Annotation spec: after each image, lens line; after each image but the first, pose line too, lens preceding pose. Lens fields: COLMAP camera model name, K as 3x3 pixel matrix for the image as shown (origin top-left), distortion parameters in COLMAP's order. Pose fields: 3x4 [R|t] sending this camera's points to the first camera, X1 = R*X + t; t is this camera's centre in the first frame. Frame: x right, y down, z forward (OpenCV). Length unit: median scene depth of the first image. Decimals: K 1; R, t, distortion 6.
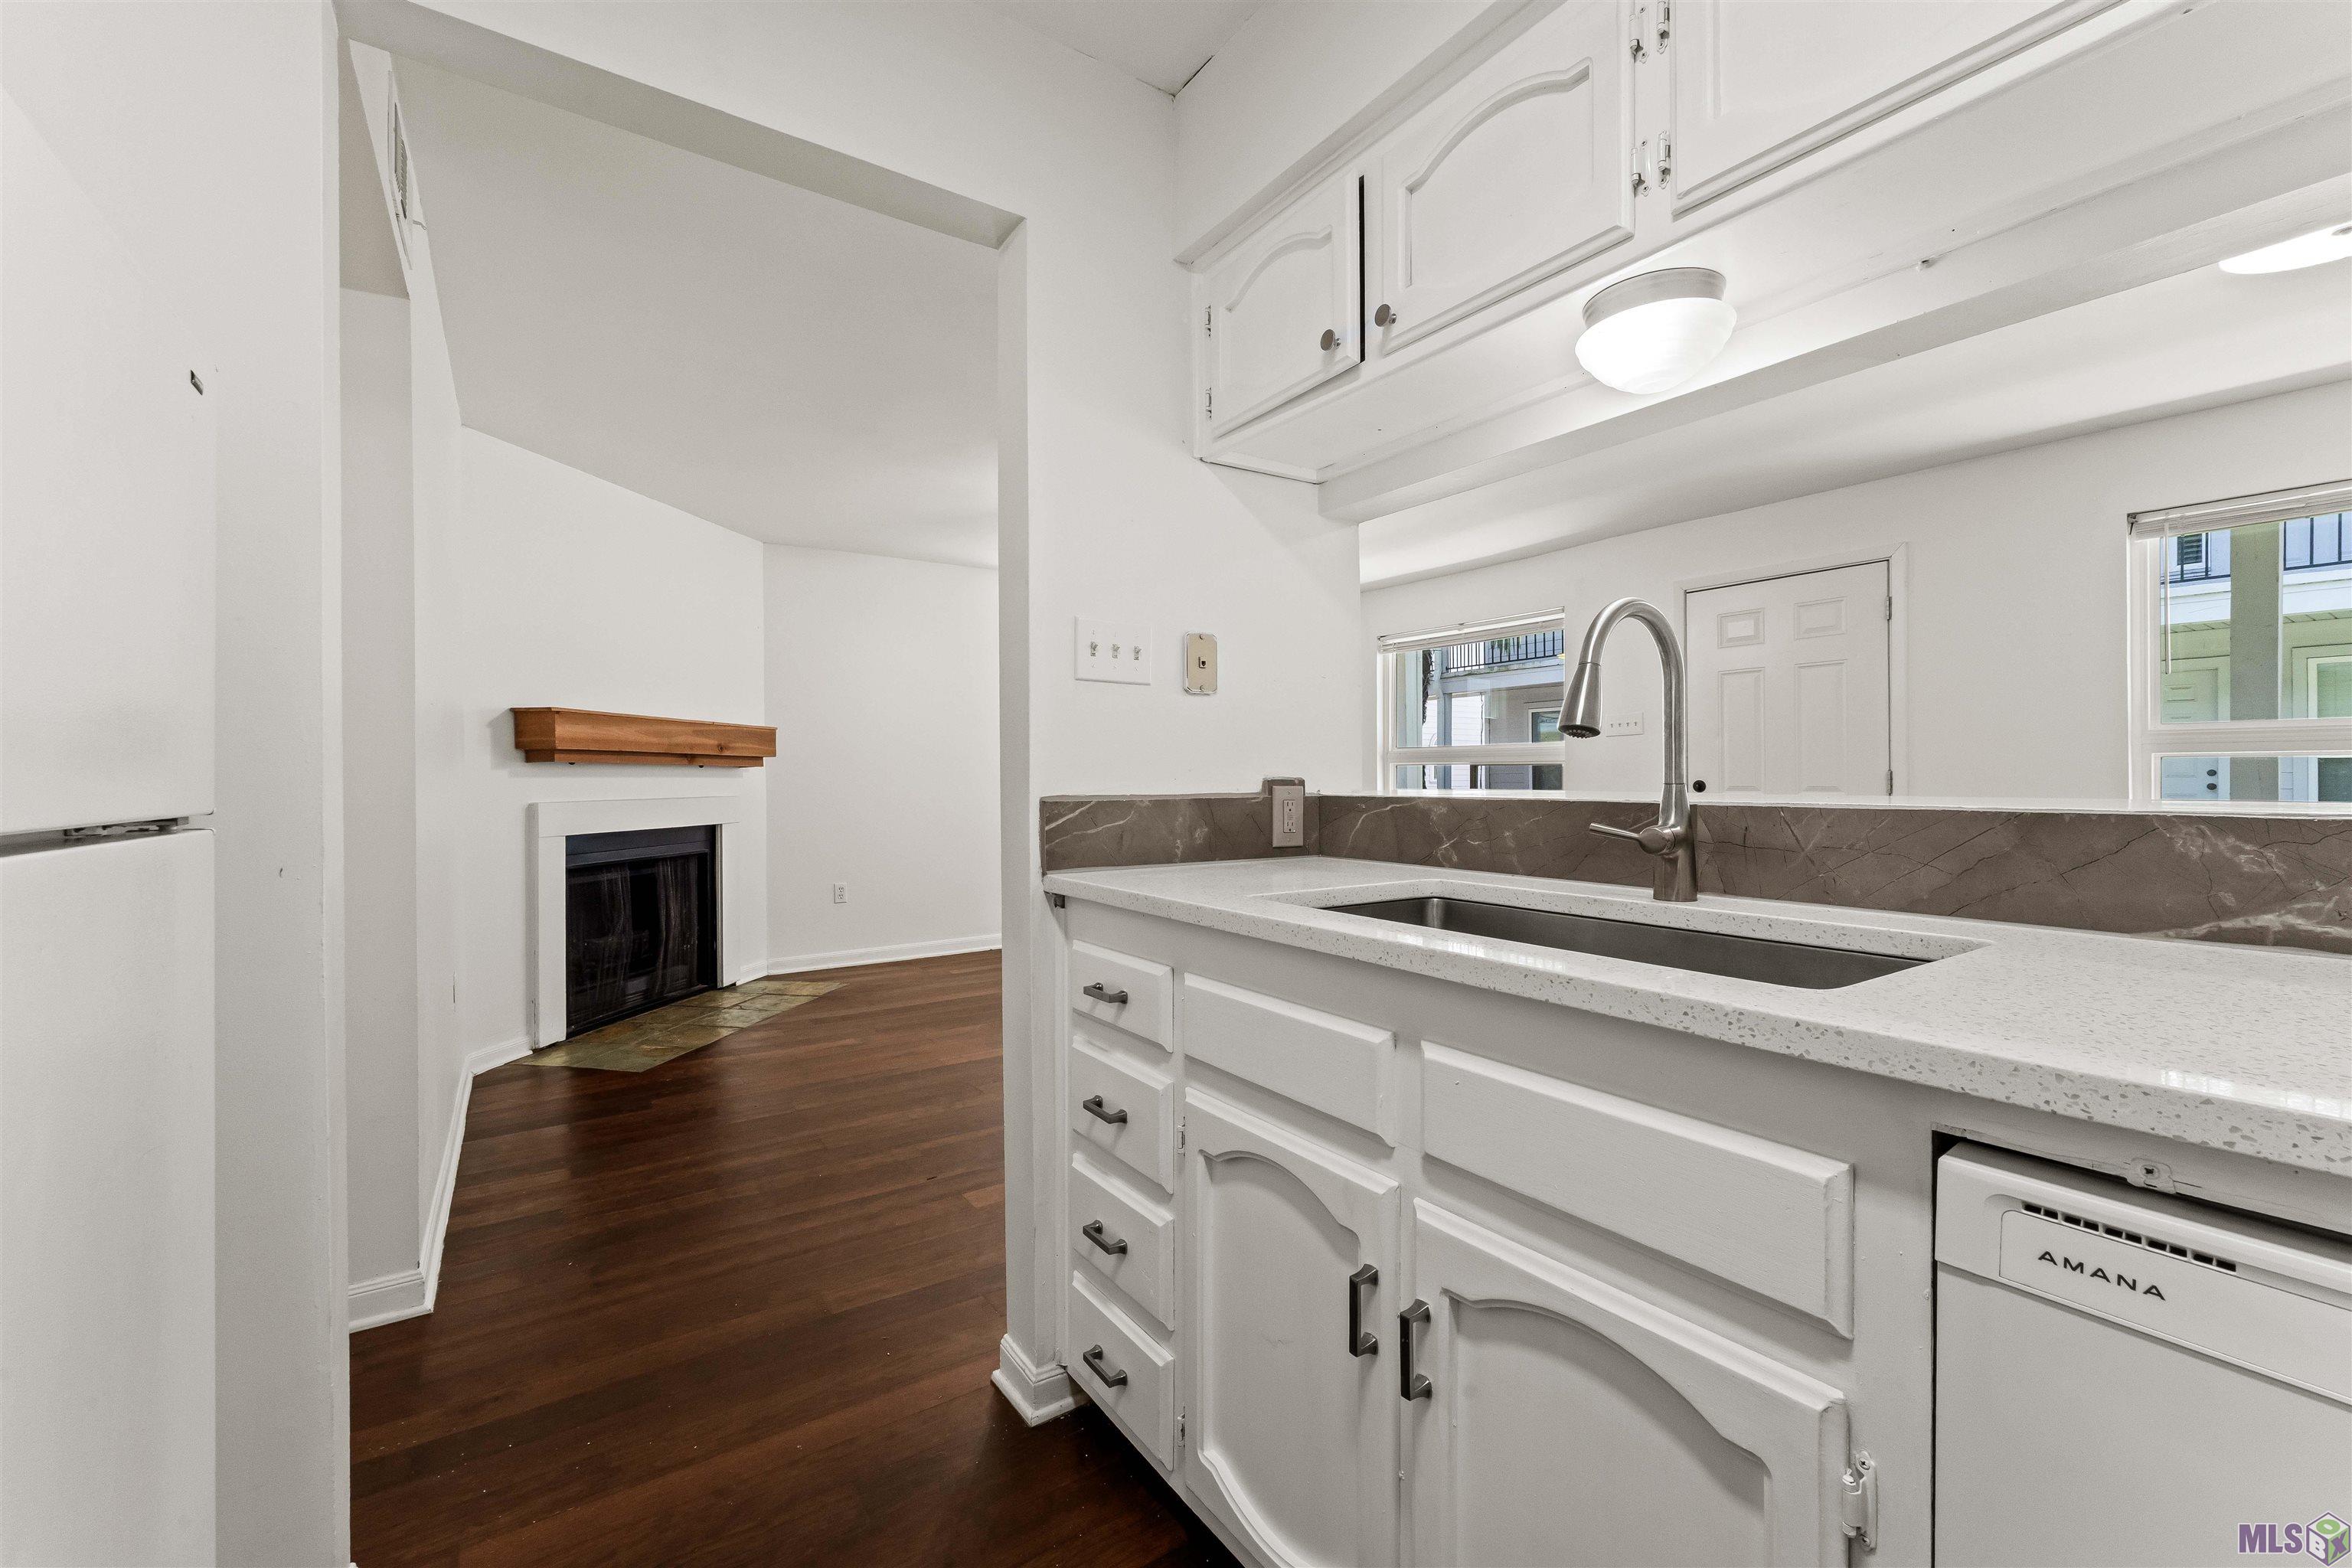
lens RADIAL K [[968.9, 0, 1174.0], [0, 968.9, 778.8], [0, 0, 1]] dist [-0.000949, 0.000008]
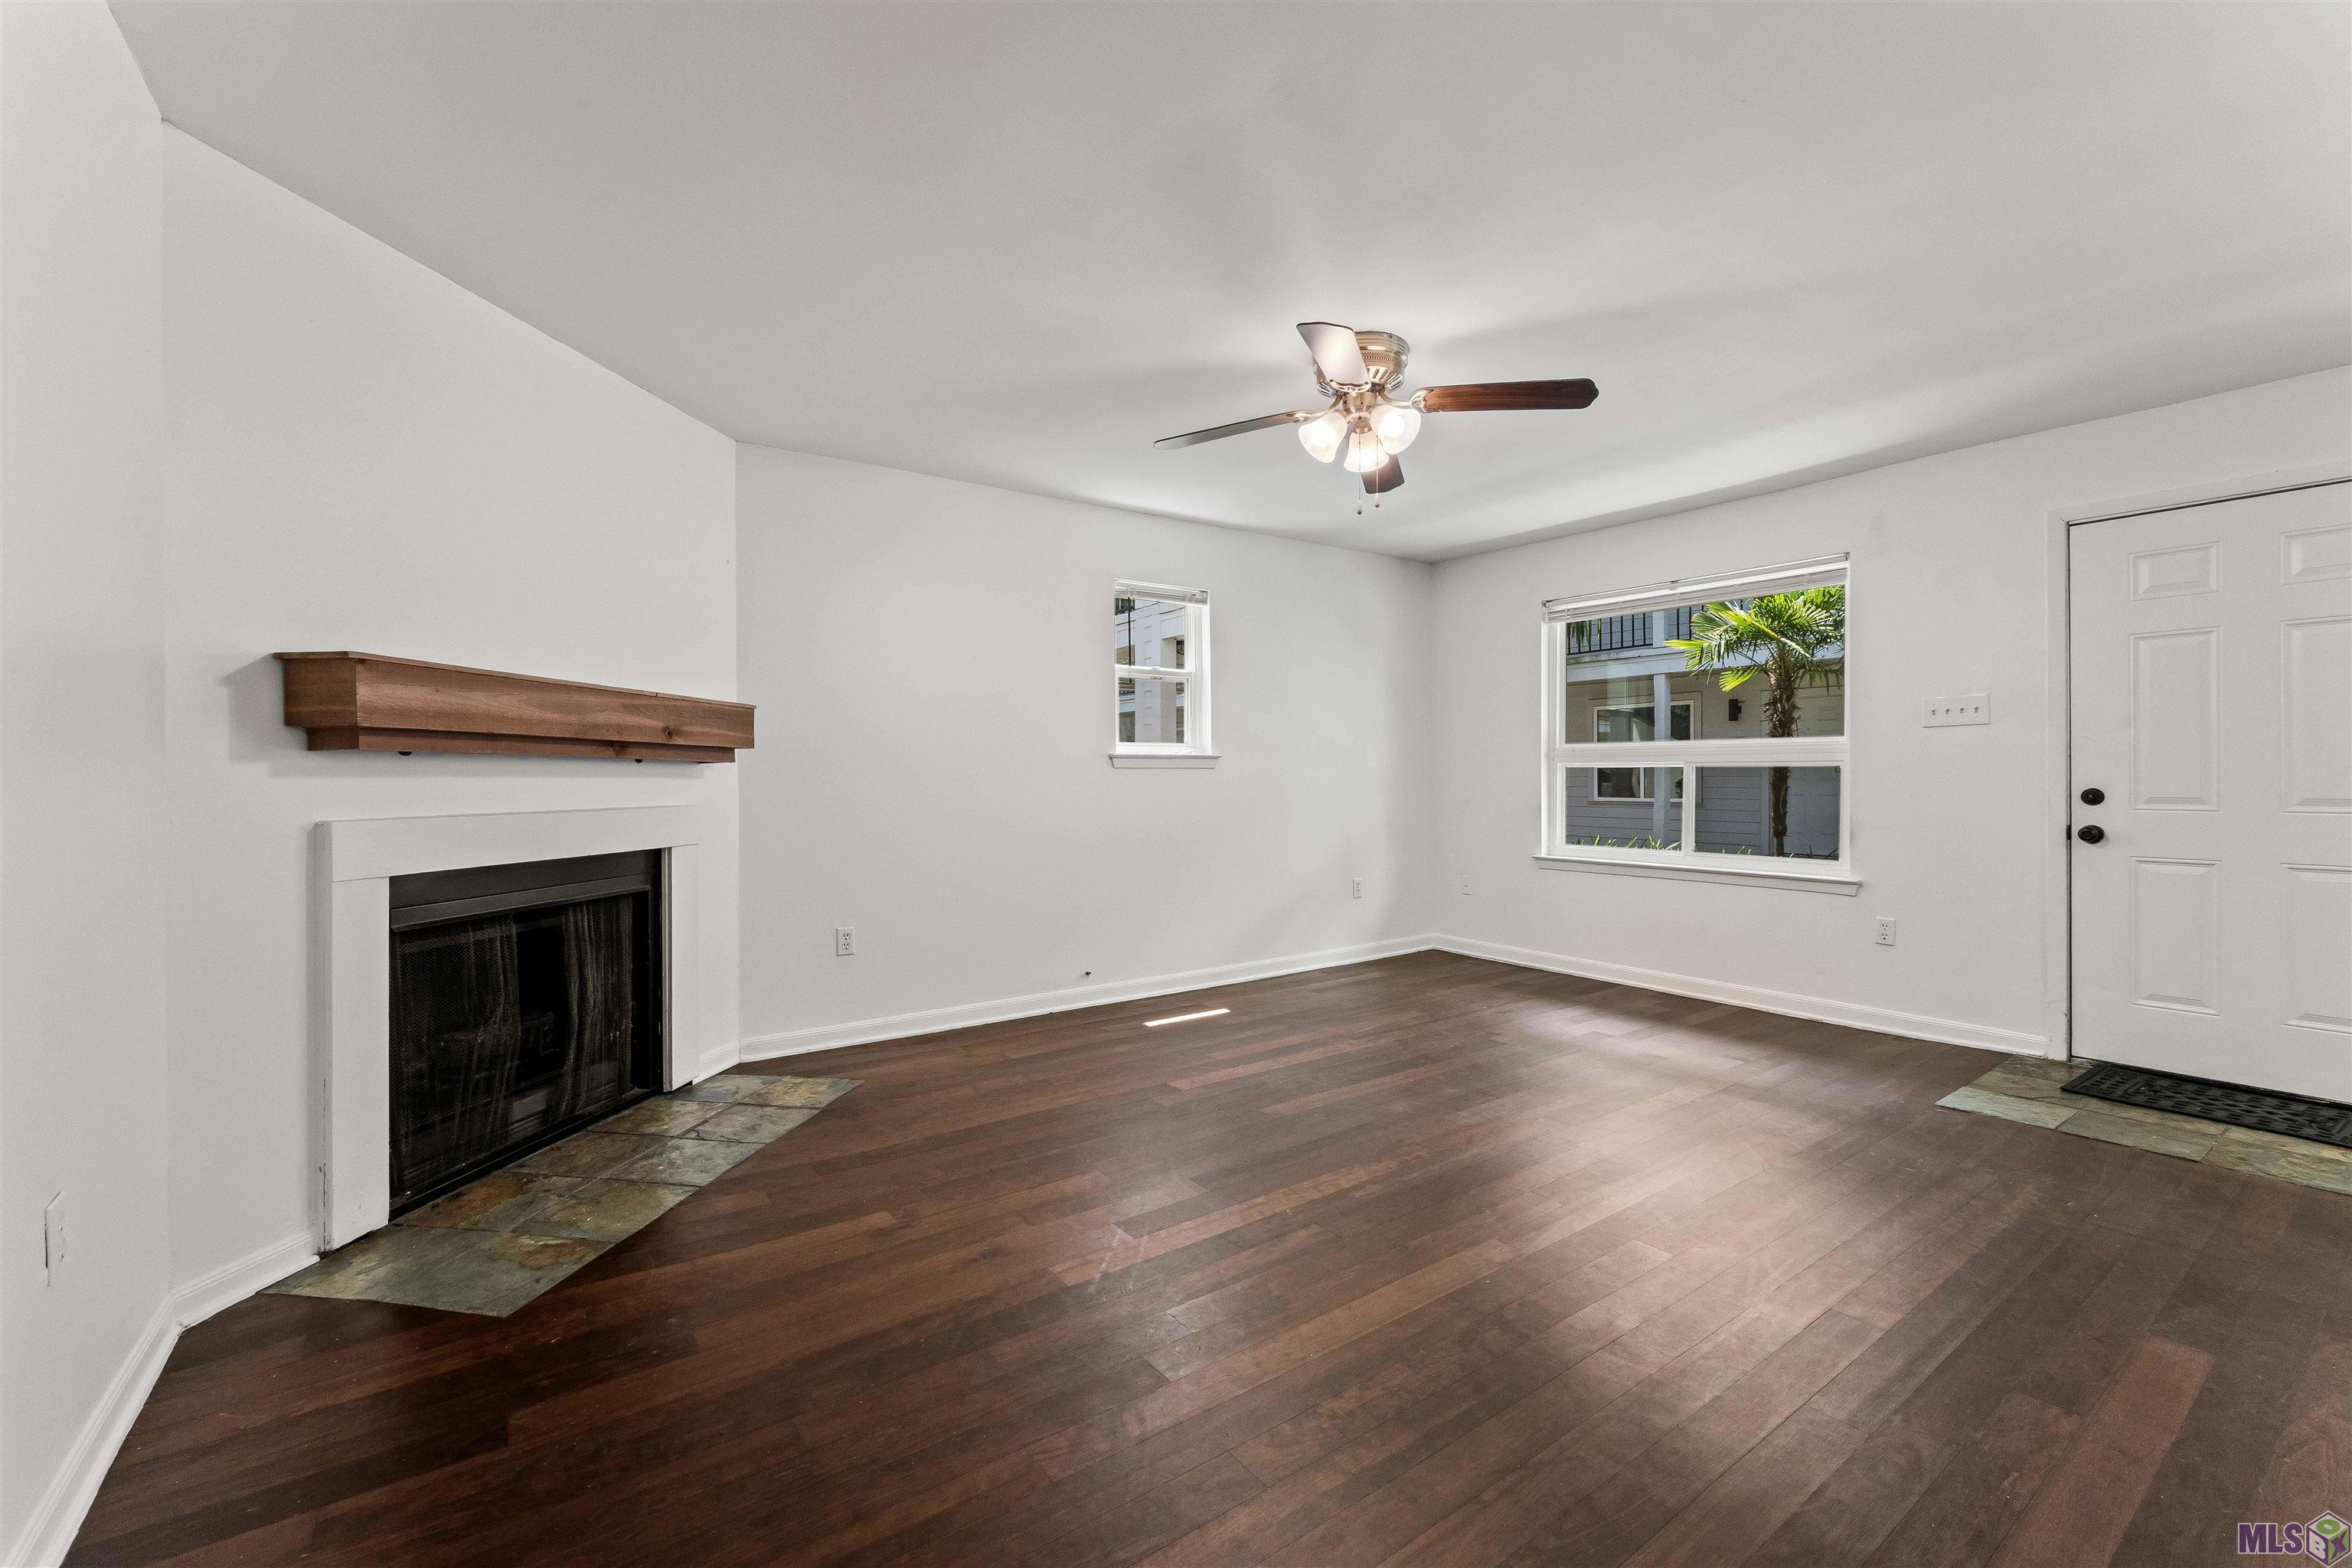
lens RADIAL K [[962.6, 0, 1209.5], [0, 962.6, 783.7], [0, 0, 1]] dist [0.001819, 0.000121]
pose [[0.998141, 0.004770, 0.060755, -0.155961], [-0.005004, 0.999981, 0.003705, -0.001764], [-0.060736, -0.004002, 0.998146, 0.359472]]
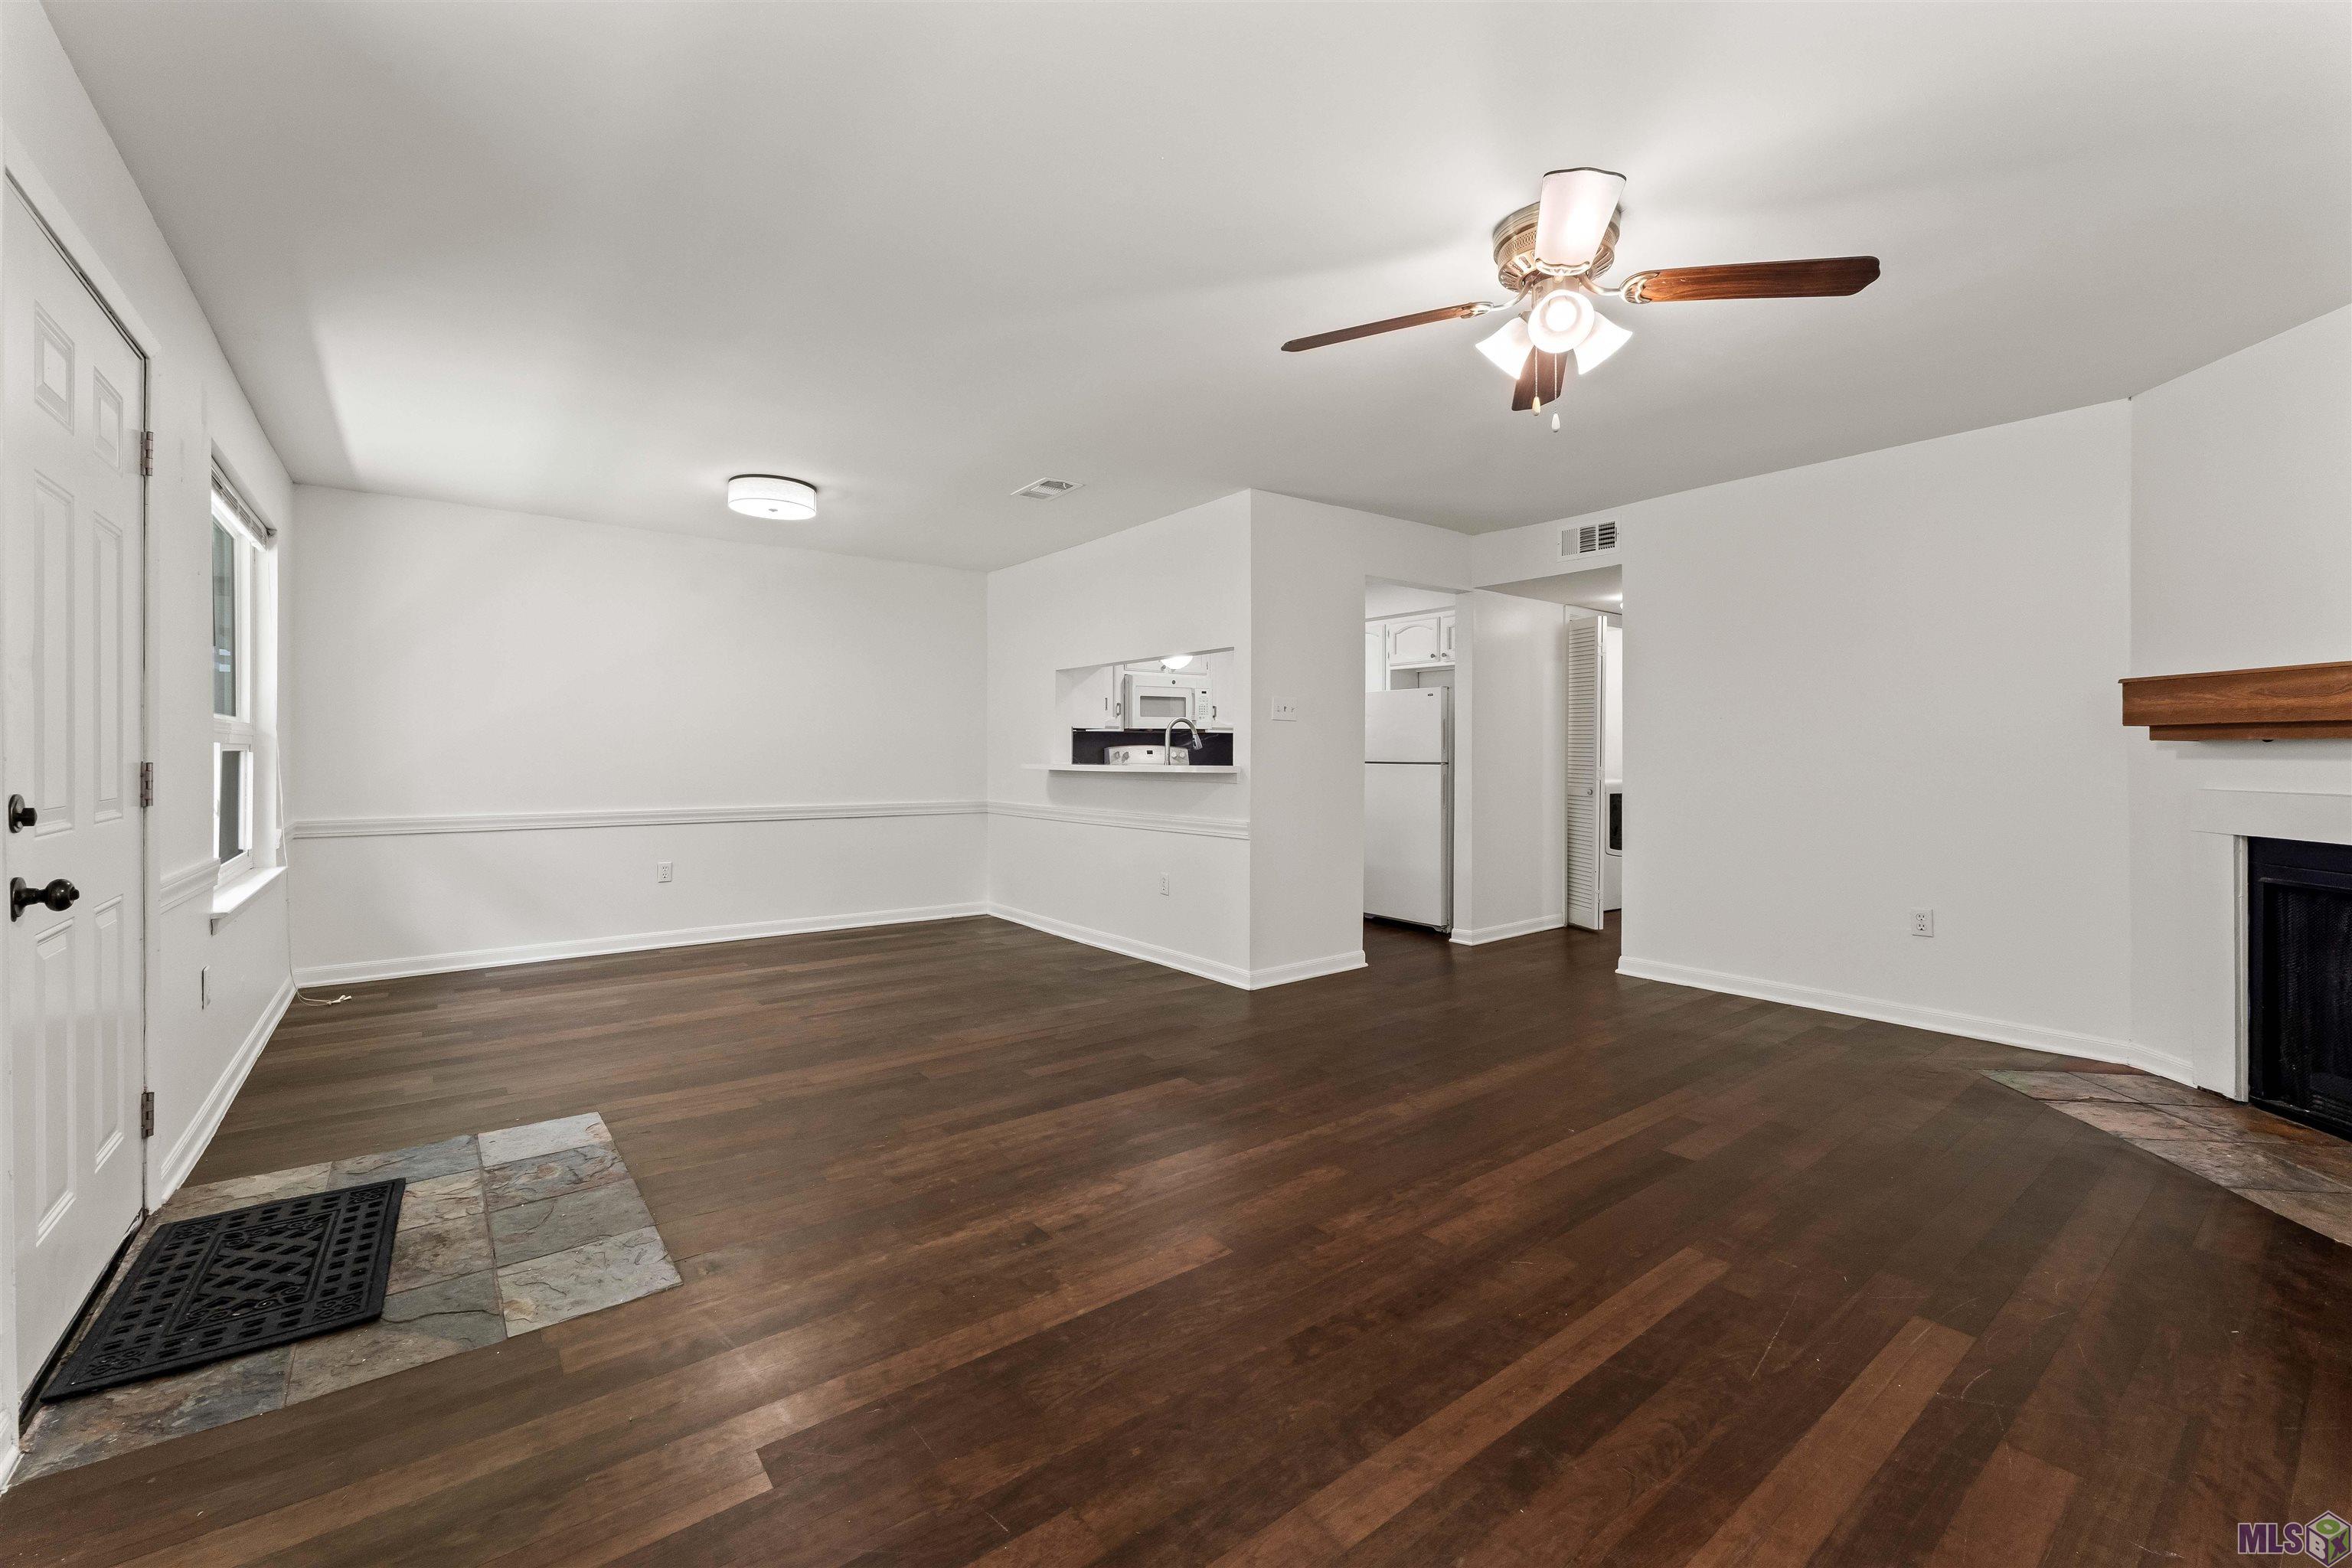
lens RADIAL K [[946.3, 0, 1172.7], [0, 946.3, 748.6], [0, 0, 1]] dist [-0.005674, 0.000021]
pose [[-0.997925, 0.003726, -0.064284, 0.248582], [0.003861, 0.999991, -0.001968, -0.010517], [0.064276, -0.002212, -0.997930, 1.582764]]
